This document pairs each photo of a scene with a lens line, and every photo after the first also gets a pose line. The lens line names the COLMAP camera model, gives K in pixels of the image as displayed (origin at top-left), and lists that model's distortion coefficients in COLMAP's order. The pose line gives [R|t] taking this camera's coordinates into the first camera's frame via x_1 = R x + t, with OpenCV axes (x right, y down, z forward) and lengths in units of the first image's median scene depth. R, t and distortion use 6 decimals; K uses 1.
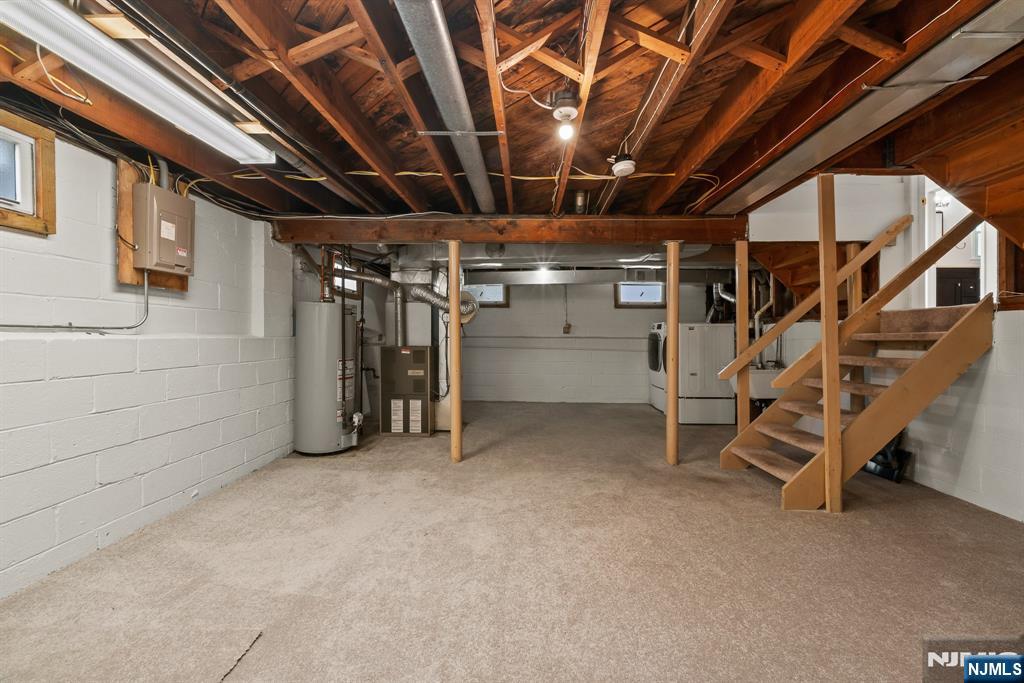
lens RADIAL K [[423.8, 0, 516.5], [0, 423.8, 338.1], [0, 0, 1]] dist [0.000346, 0.000064]
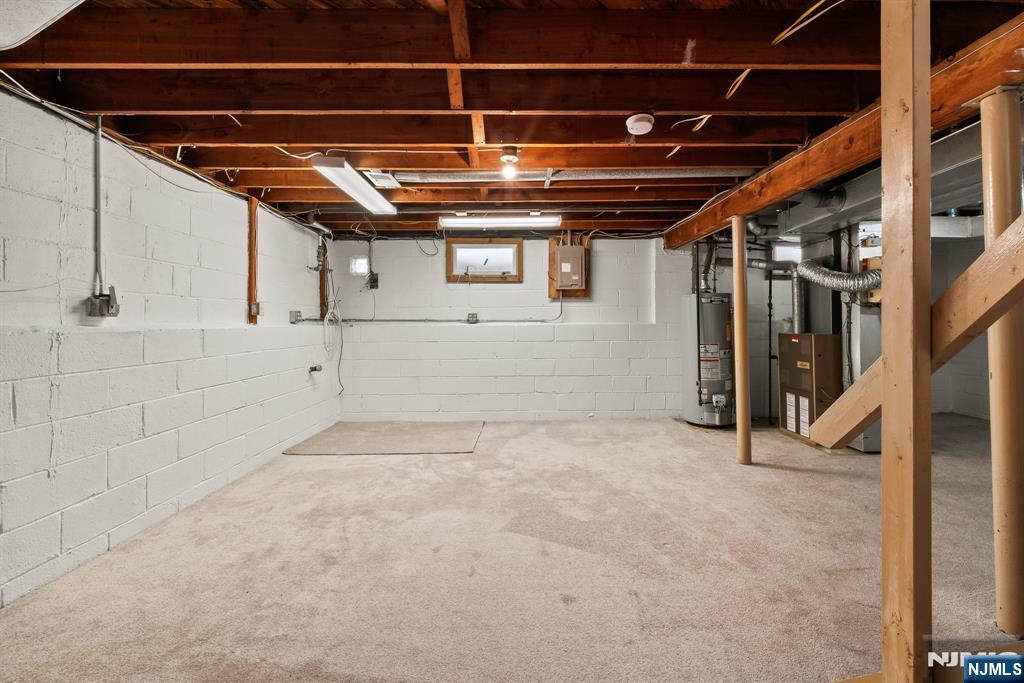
lens RADIAL K [[428.9, 0, 517.3], [0, 428.9, 321.9], [0, 0, 1]] dist [0.001651, 0.000461]
pose [[0.043400, -0.001057, -0.999057, 0.806797], [0.002678, 0.999996, -0.000942, -0.007916], [0.999054, -0.002635, 0.043403, 0.529500]]
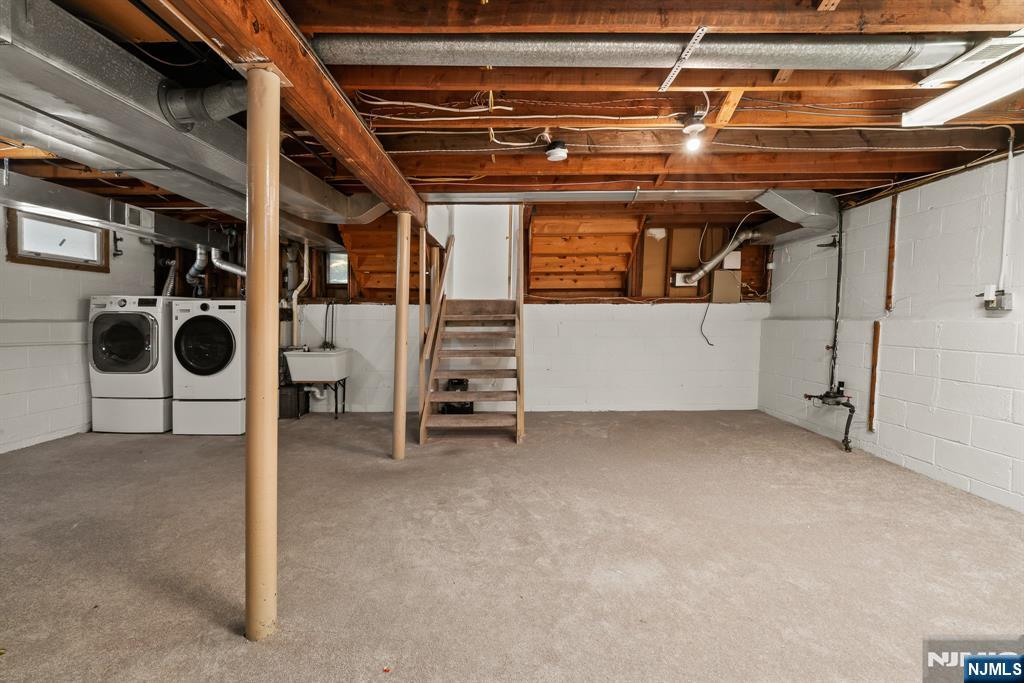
lens RADIAL K [[428.9, 0, 517.3], [0, 428.9, 321.9], [0, 0, 1]] dist [0.001651, 0.000461]
pose [[-0.038916, -0.004364, 0.999233, -0.582454], [0.005367, 0.999975, 0.004576, 0.005981], [-0.999228, 0.005541, -0.038891, 0.841253]]
